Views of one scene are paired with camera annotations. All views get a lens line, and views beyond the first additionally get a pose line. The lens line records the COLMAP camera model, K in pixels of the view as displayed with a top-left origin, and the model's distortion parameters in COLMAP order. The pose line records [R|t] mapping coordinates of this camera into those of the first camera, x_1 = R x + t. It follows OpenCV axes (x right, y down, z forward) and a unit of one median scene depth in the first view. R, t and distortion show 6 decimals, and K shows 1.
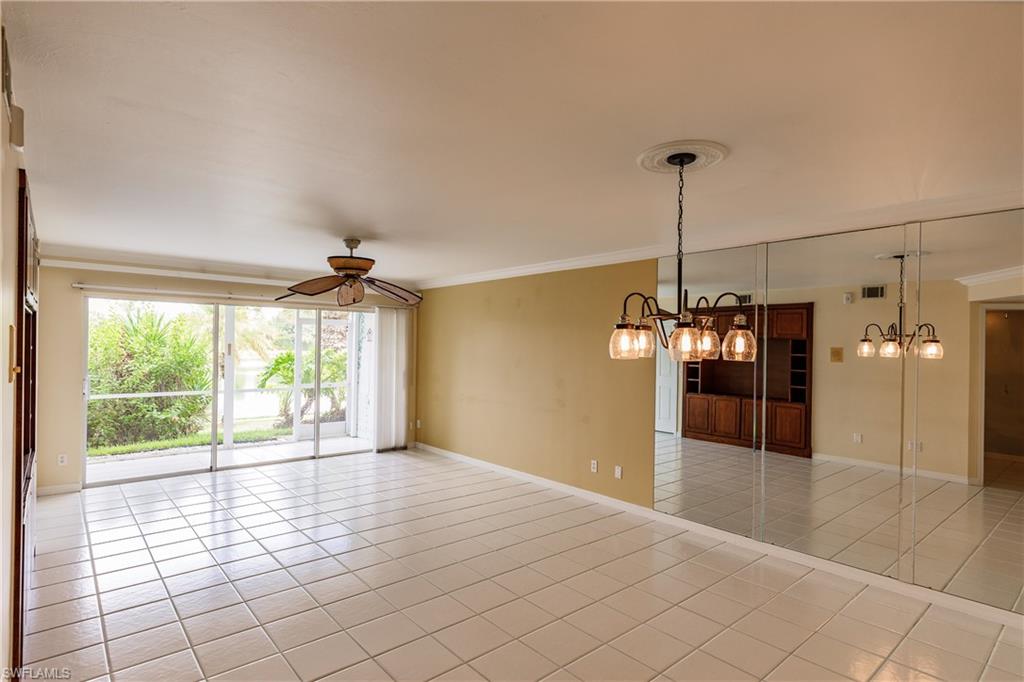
lens RADIAL K [[533.8, 0, 512.0], [0, 533.8, 341.0], [0, 0, 1]] dist [0.001143, 0.000115]
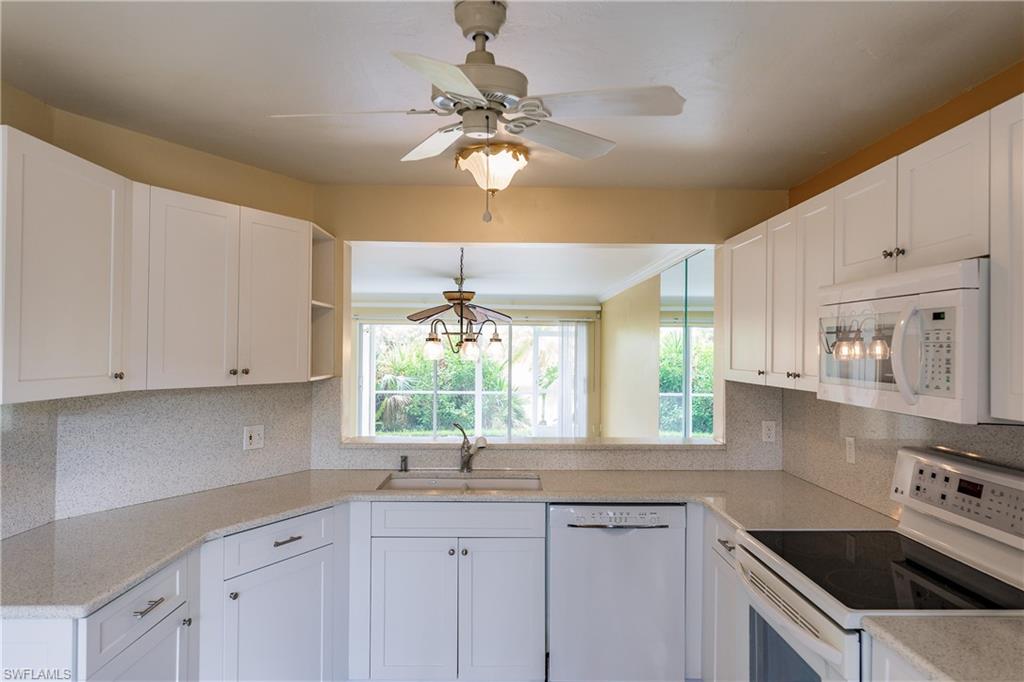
lens RADIAL K [[677.1, 0, 506.4], [0, 677.1, 345.8], [0, 0, 1]] dist [0.008039, 0.002494]
pose [[0.761510, -0.012571, -0.648031, 0.597030], [0.006416, 0.999909, -0.011857, 0.005687], [0.648121, 0.004871, 0.761521, -0.171019]]
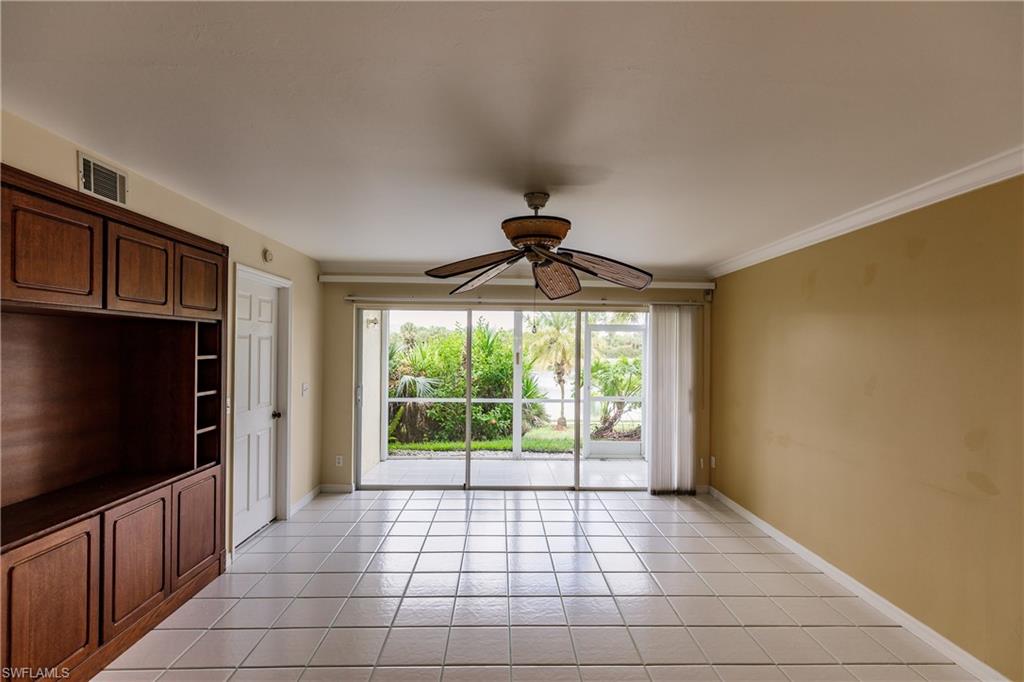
lens RADIAL K [[486.0, 0, 512.0], [0, 486.0, 346.2], [0, 0, 1]] dist [0.000574, -0.000215]
pose [[0.775575, -0.010977, -0.631160, 0.034306], [0.005642, 0.999929, -0.010458, 0.002598], [0.631230, 0.004550, 0.775583, 0.327741]]
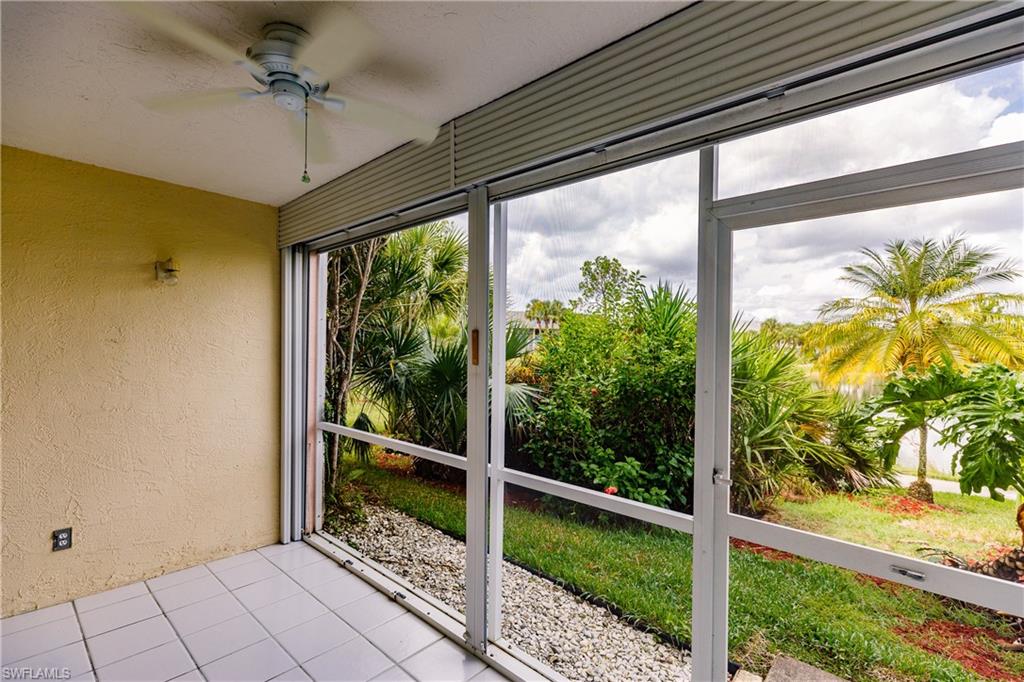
lens RADIAL K [[455.1, 0, 511.7], [0, 455.1, 345.4], [0, 0, 1]] dist [0.005207, 0.000330]
pose [[0.130687, -0.011485, -0.991357, -0.283654], [-0.005398, 0.999910, -0.012296, 0.020635], [0.991409, 0.006958, 0.130613, 1.091168]]
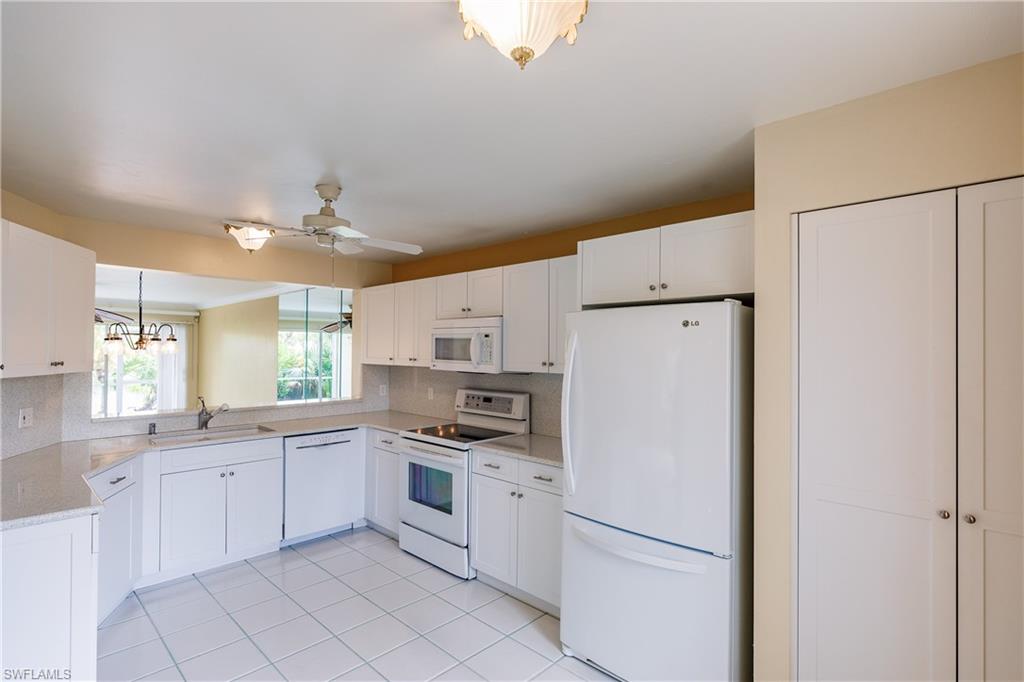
lens RADIAL K [[506.0, 0, 509.8], [0, 506.0, 343.9], [0, 0, 1]] dist [-0.001699, -0.000393]
pose [[0.996175, -0.006007, 0.087173, 0.537571], [0.006529, 0.999962, -0.005698, 0.004368], [-0.087135, 0.006246, 0.996177, -0.384885]]
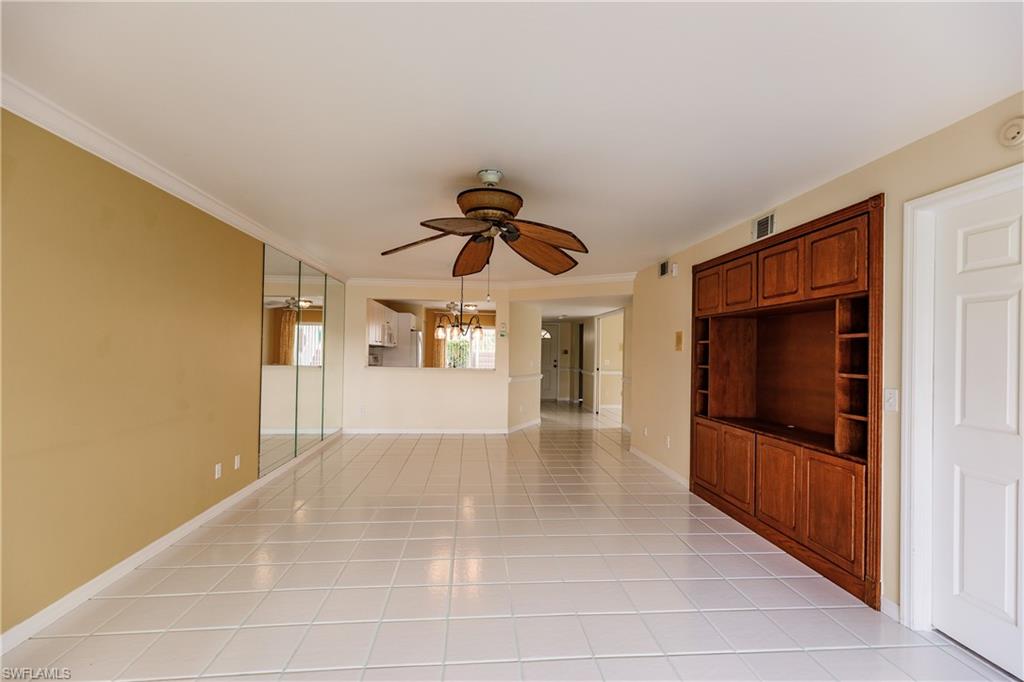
lens RADIAL K [[455.1, 0, 511.7], [0, 455.1, 345.4], [0, 0, 1]] dist [0.005207, 0.000330]
pose [[-0.814246, -0.022197, 0.580096, -0.429660], [-0.033585, 0.999396, -0.008899, 0.026021], [-0.579548, -0.026729, -0.814500, 0.932225]]
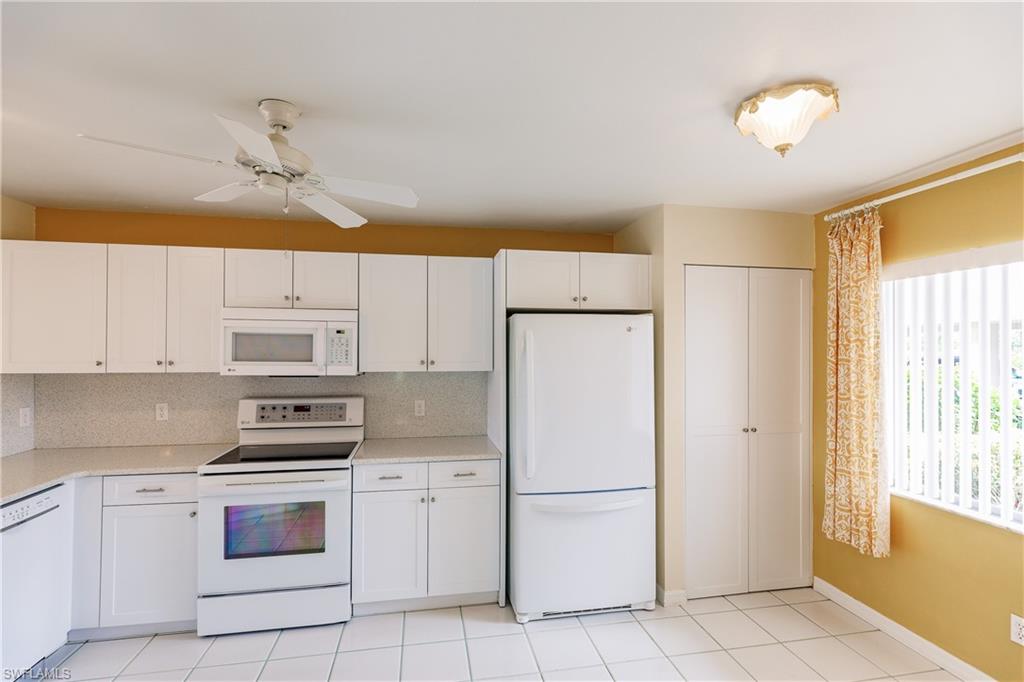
lens RADIAL K [[472.4, 0, 510.9], [0, 472.4, 348.1], [0, 0, 1]] dist [-0.001473, 0.000159]
pose [[0.501440, -0.010504, 0.865129, 0.290399], [0.000224, 0.999928, 0.012011, 0.002227], [-0.865192, -0.005829, 0.501406, -0.212001]]
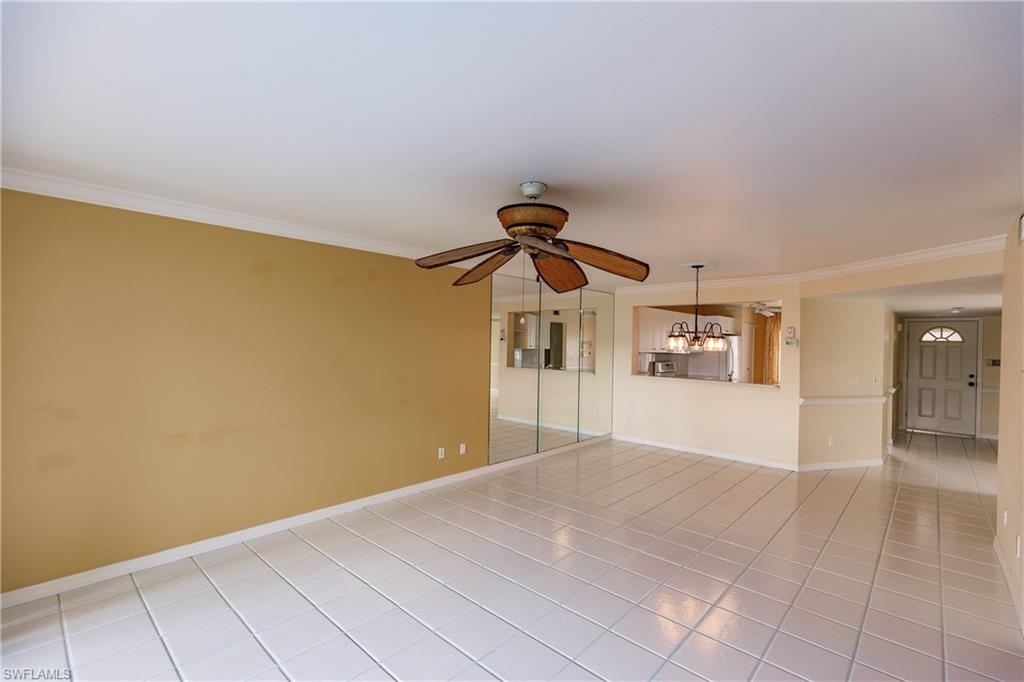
lens RADIAL K [[455.1, 0, 511.7], [0, 455.1, 345.4], [0, 0, 1]] dist [0.005207, 0.000330]
pose [[-0.117694, -0.022887, 0.992786, -0.544121], [-0.027626, 0.999423, 0.019765, -0.002002], [-0.992666, -0.025100, -0.118258, 0.692627]]
